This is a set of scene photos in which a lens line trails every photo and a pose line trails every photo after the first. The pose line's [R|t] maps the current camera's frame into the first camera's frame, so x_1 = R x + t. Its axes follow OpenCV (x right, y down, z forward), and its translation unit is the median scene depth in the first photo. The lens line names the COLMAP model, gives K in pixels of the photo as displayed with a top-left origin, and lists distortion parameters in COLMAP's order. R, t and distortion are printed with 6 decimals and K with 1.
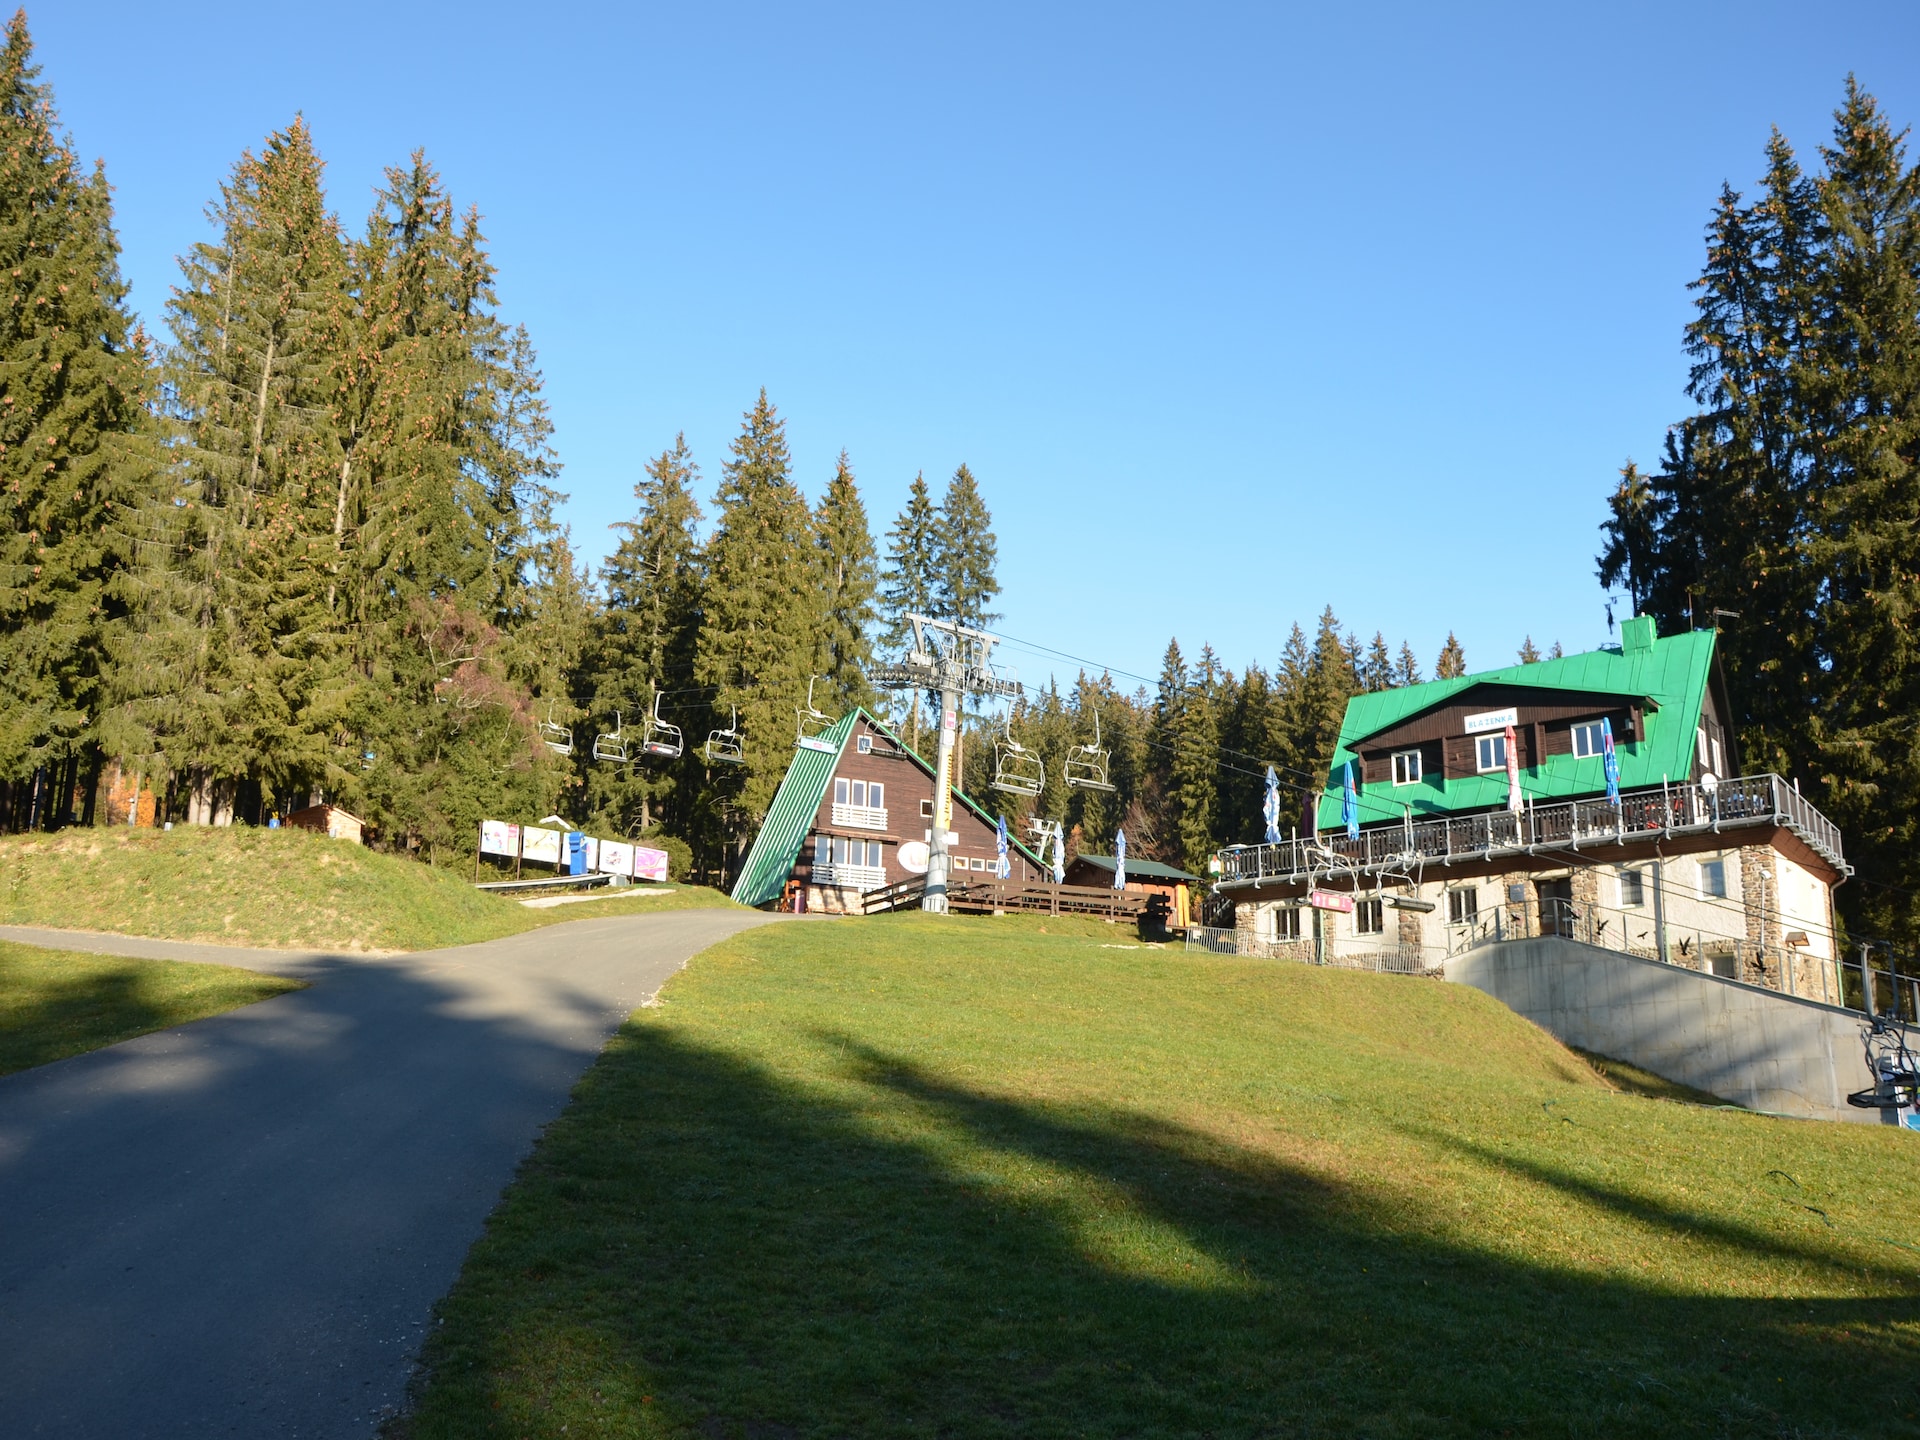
lens RADIAL K [[1514.5, 0, 986.3], [0, 1514.5, 722.6], [0, 0, 1]] dist [-0.150351, 0.110560]
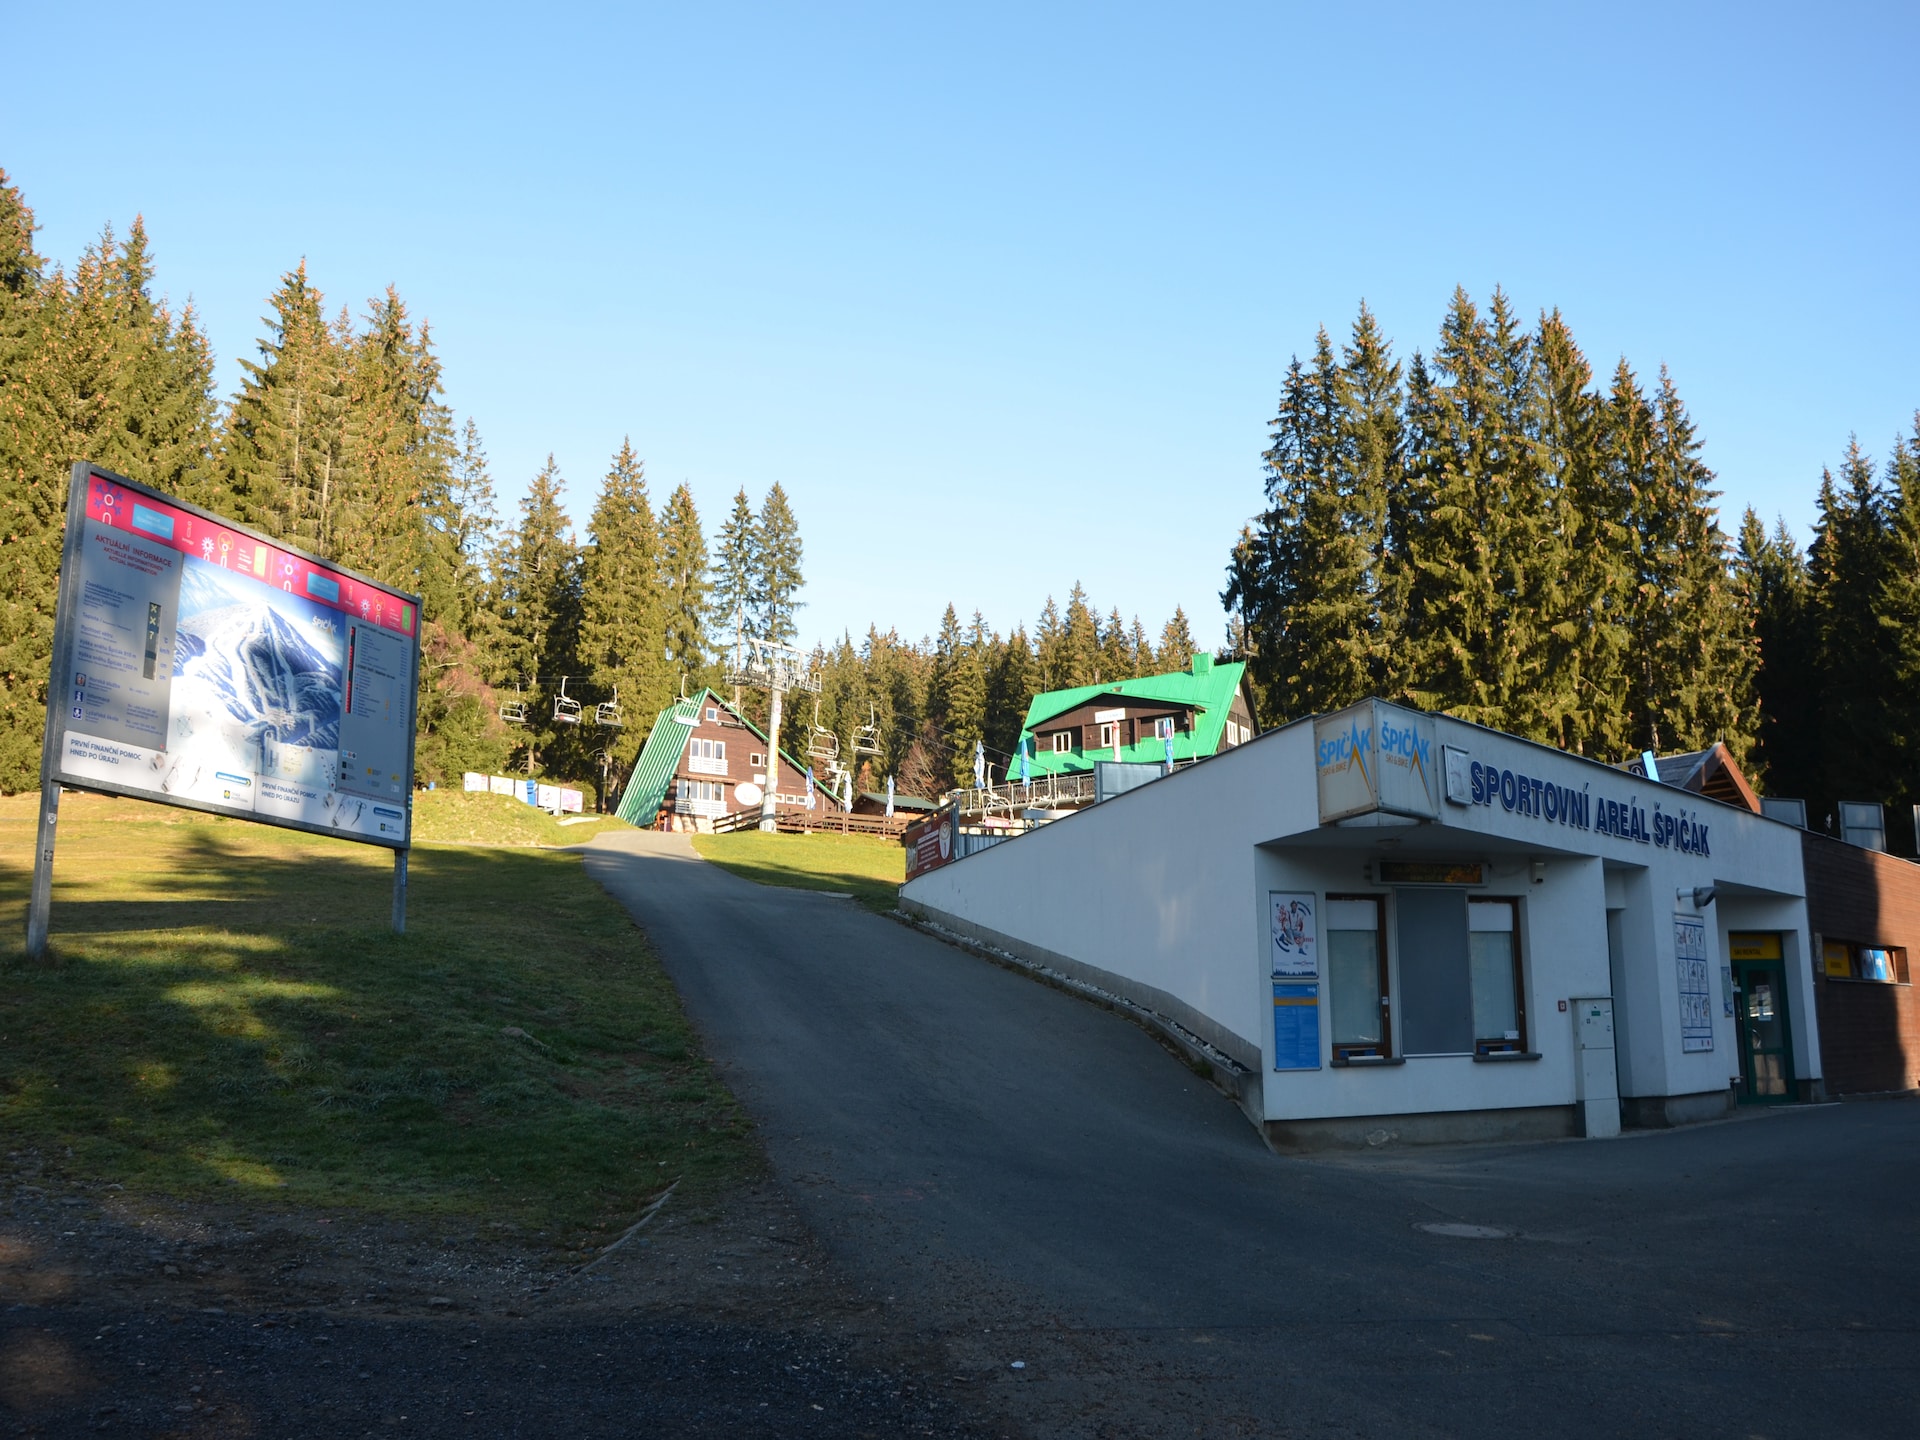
lens RADIAL K [[1514.5, 0, 986.3], [0, 1514.5, 722.6], [0, 0, 1]] dist [-0.150351, 0.110560]
pose [[0.990838, 0.004584, 0.134980, -0.014179], [-0.011016, 0.998837, 0.046943, -0.041116], [-0.134607, -0.048000, 0.989736, -0.374183]]
